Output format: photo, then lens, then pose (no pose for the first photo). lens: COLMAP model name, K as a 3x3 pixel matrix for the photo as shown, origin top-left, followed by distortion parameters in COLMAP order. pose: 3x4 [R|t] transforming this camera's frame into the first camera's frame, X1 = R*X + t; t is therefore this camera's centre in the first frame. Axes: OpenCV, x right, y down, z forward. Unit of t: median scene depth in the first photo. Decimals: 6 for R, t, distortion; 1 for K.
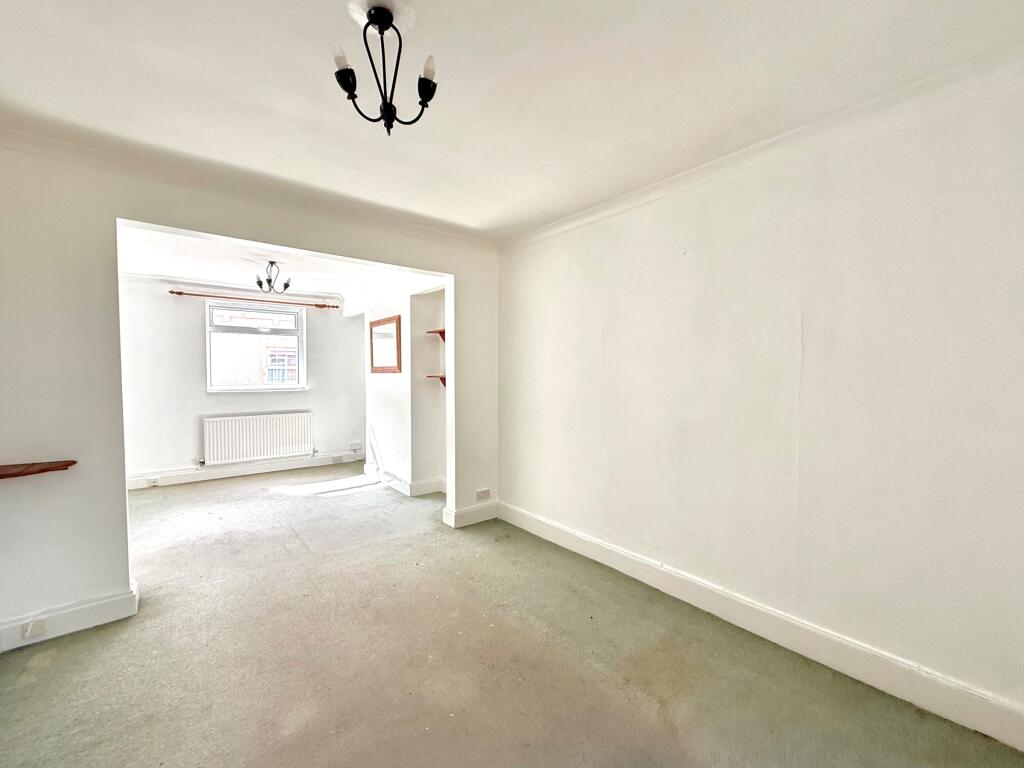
lens RADIAL K [[412.7, 0, 506.2], [0, 412.7, 383.2], [0, 0, 1]] dist [-0.000589, -0.000128]
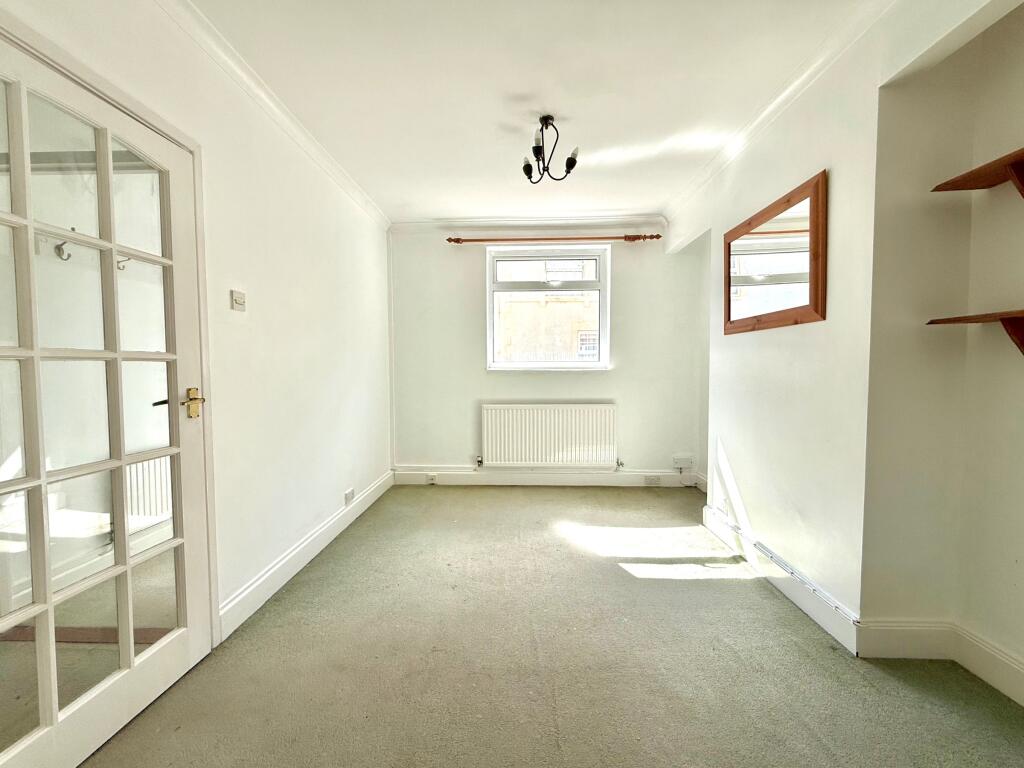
lens RADIAL K [[412.7, 0, 506.2], [0, 412.7, 383.2], [0, 0, 1]] dist [-0.000589, -0.000128]
pose [[0.754238, 0.027265, -0.656035, -0.197946], [-0.011649, 0.999536, 0.028148, 0.024014], [0.656498, -0.013589, 0.754205, 0.446027]]
